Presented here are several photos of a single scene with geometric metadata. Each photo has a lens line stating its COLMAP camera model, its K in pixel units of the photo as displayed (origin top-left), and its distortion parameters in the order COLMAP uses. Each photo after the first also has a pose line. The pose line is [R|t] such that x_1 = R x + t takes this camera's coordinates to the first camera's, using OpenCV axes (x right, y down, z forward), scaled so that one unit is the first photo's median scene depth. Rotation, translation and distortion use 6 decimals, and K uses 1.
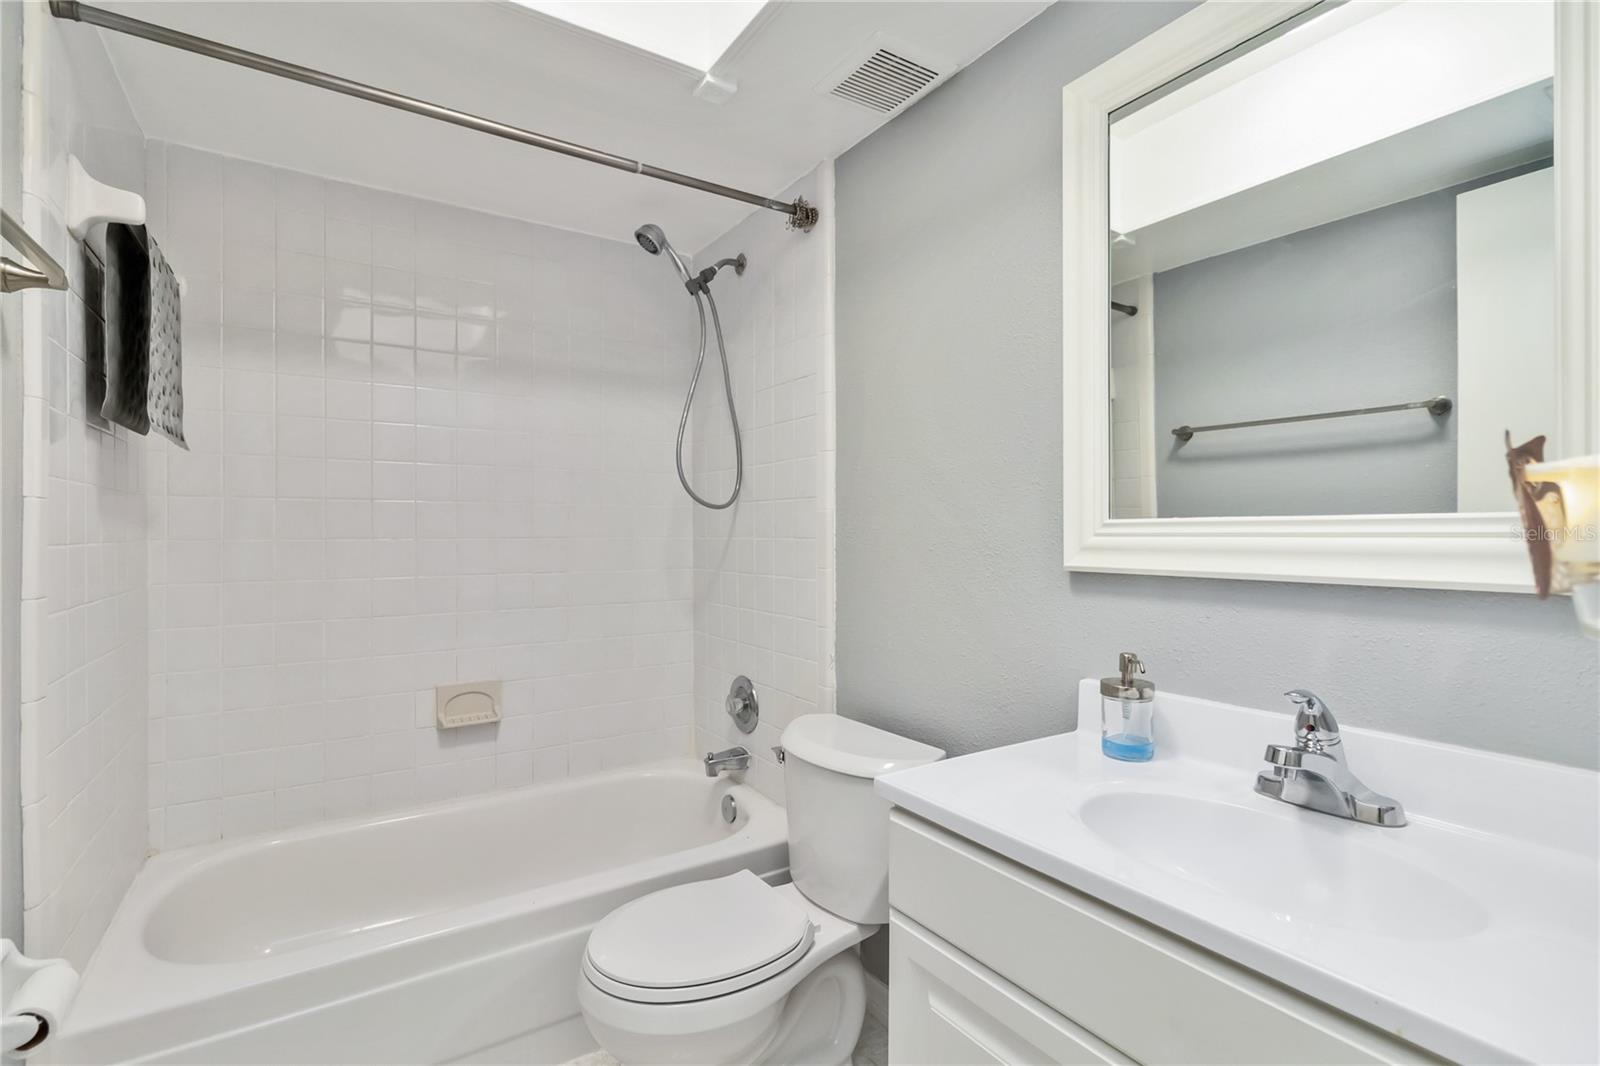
lens RADIAL K [[741.1, 0, 796.3], [0, 741.1, 539.6], [0, 0, 1]] dist [0.000962, 0.000166]
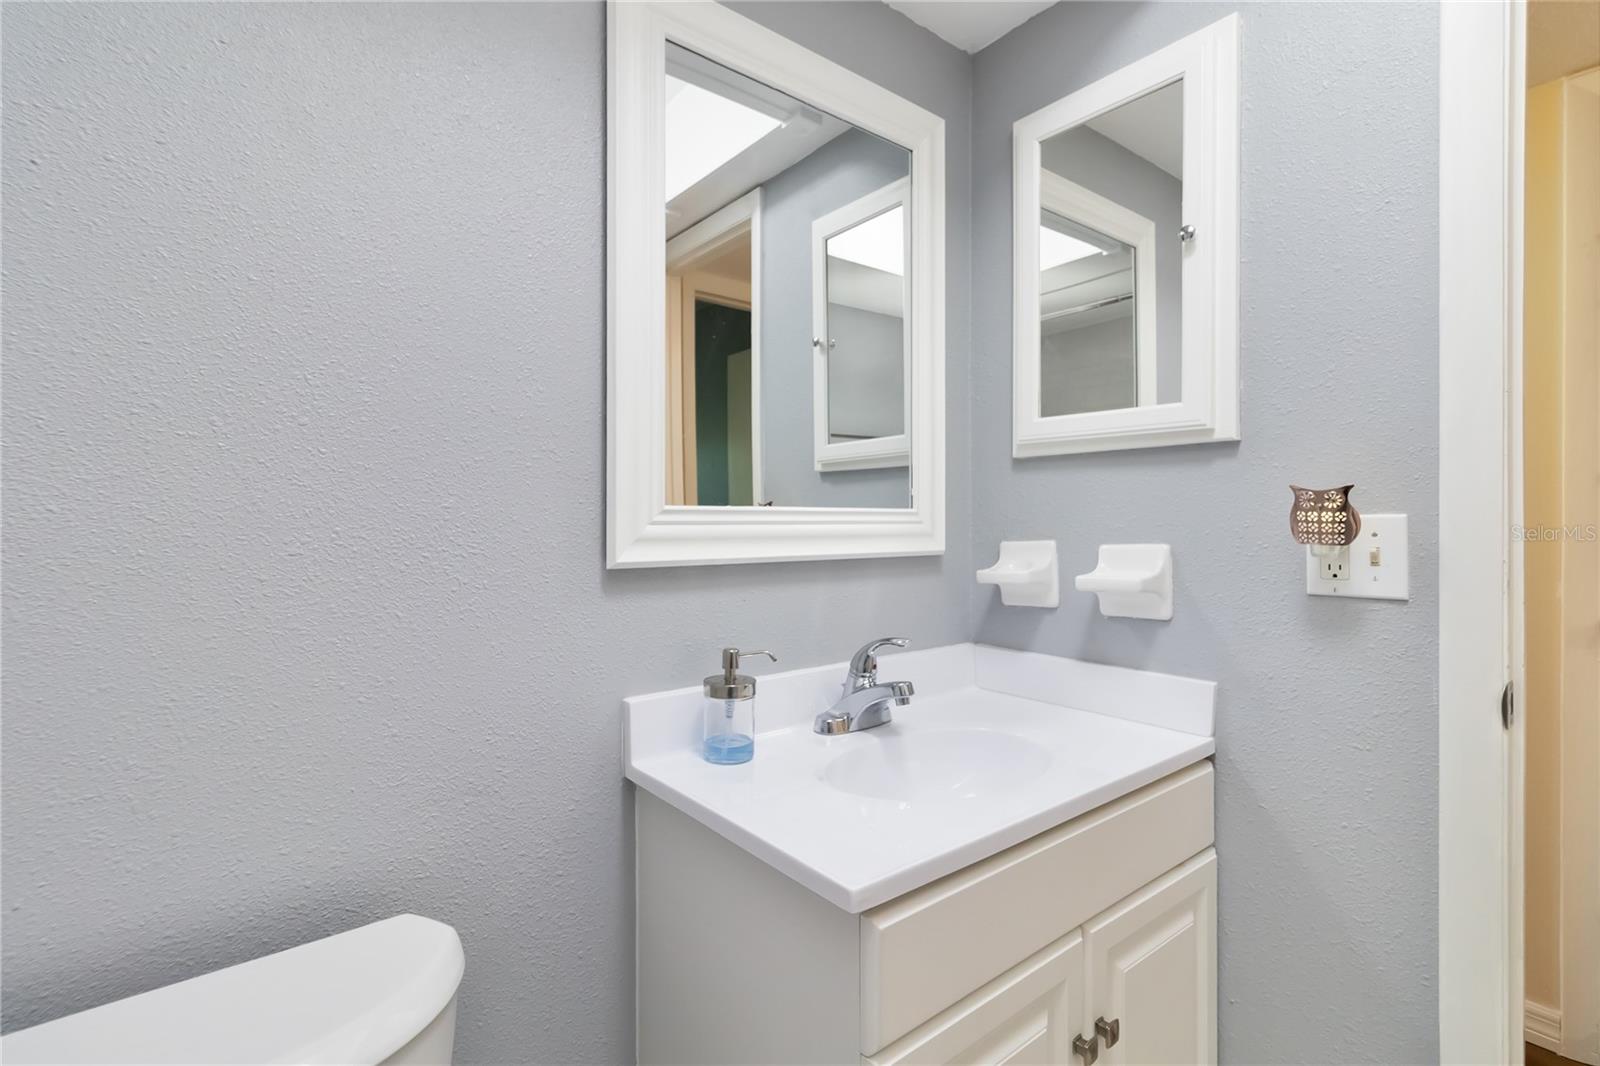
lens RADIAL K [[741.1, 0, 796.3], [0, 741.1, 539.6], [0, 0, 1]] dist [0.000962, 0.000166]
pose [[-0.097027, -0.024657, 0.994976, -0.493753], [0.009039, 0.999630, 0.025654, -0.008426], [-0.995241, 0.011482, -0.096768, 0.976786]]
